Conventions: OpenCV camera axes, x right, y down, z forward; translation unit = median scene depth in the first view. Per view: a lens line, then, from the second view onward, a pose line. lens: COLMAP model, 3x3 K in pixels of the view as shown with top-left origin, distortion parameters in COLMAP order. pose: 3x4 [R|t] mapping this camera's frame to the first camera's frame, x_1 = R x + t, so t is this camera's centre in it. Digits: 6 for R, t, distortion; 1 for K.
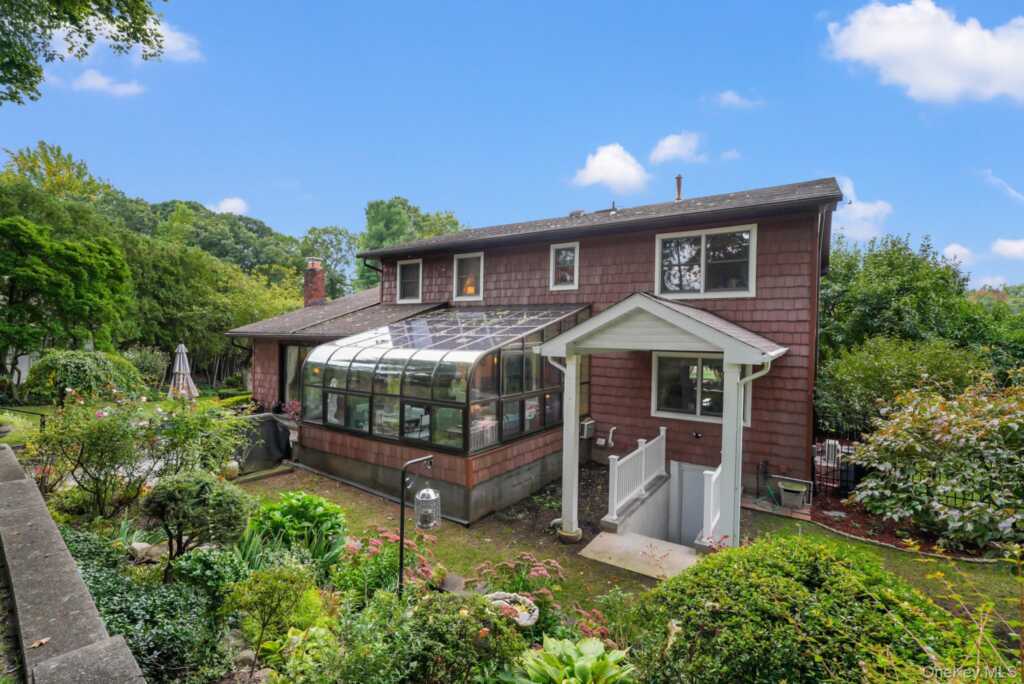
lens RADIAL K [[458.8, 0, 512.0], [0, 458.8, 342.0], [0, 0, 1]] dist [-0.000198, -0.000120]
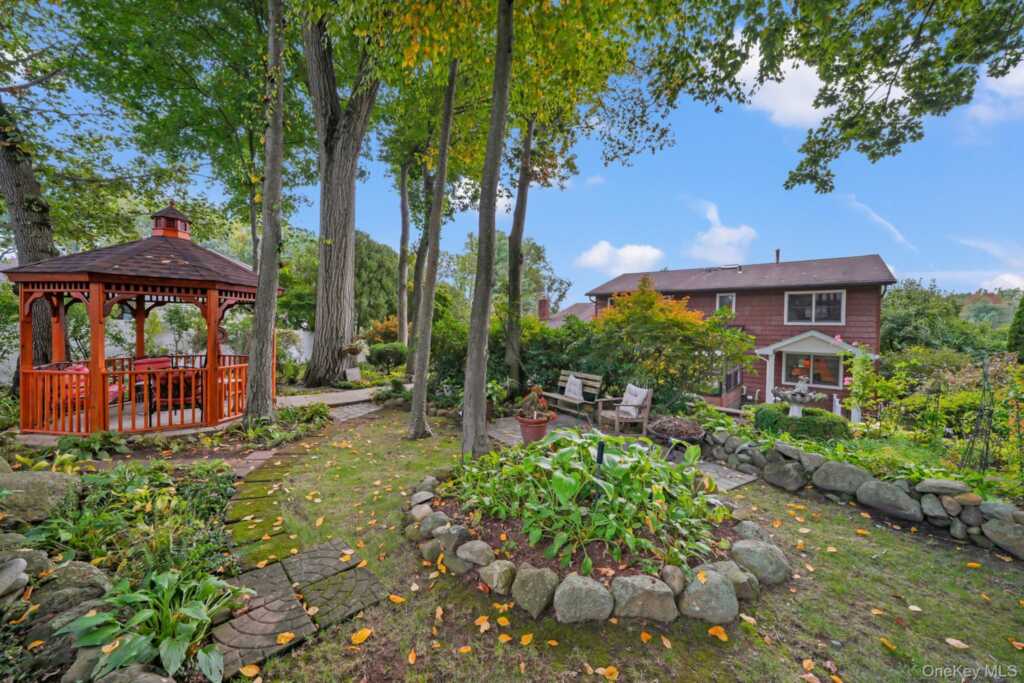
lens RADIAL K [[376.7, 0, 503.3], [0, 376.7, 328.3], [0, 0, 1]] dist [-0.000079, -0.000051]
pose [[0.994652, 0.005290, -0.103150, -0.514127], [-0.006981, 0.999847, -0.016037, -0.030678], [0.103049, 0.016671, 0.994537, -0.521719]]
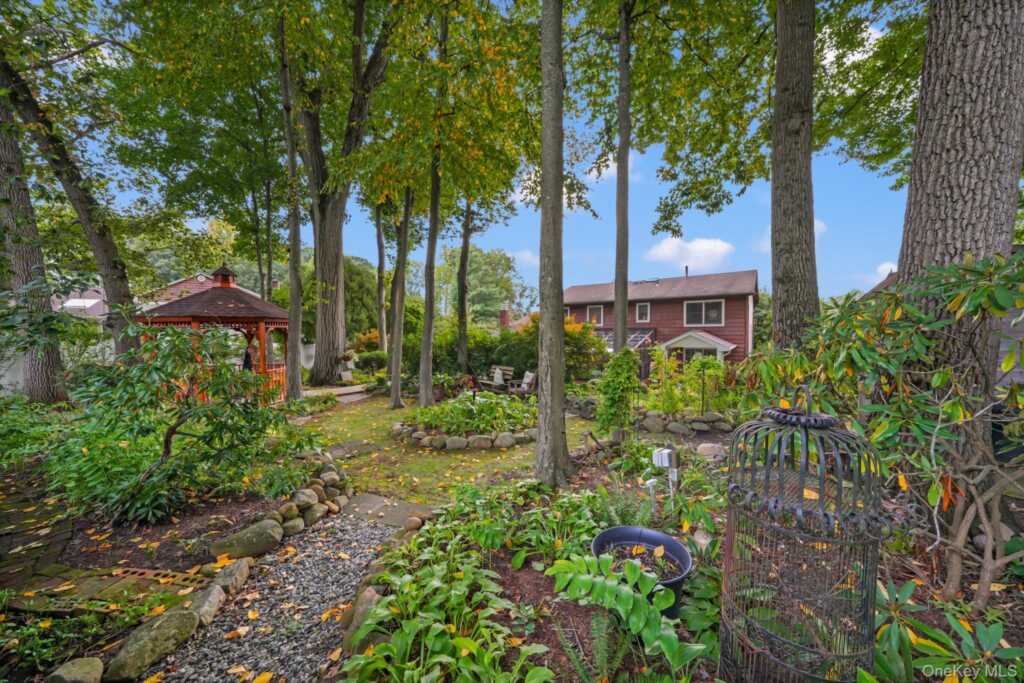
lens RADIAL K [[367.1, 0, 512.0], [0, 367.1, 341.5], [0, 0, 1]] dist [-0.000370, 0.000006]
pose [[0.999415, -0.025509, -0.022787, -0.428067], [0.025701, 0.999637, 0.008136, -0.036696], [0.022571, -0.008717, 0.999707, -0.757698]]
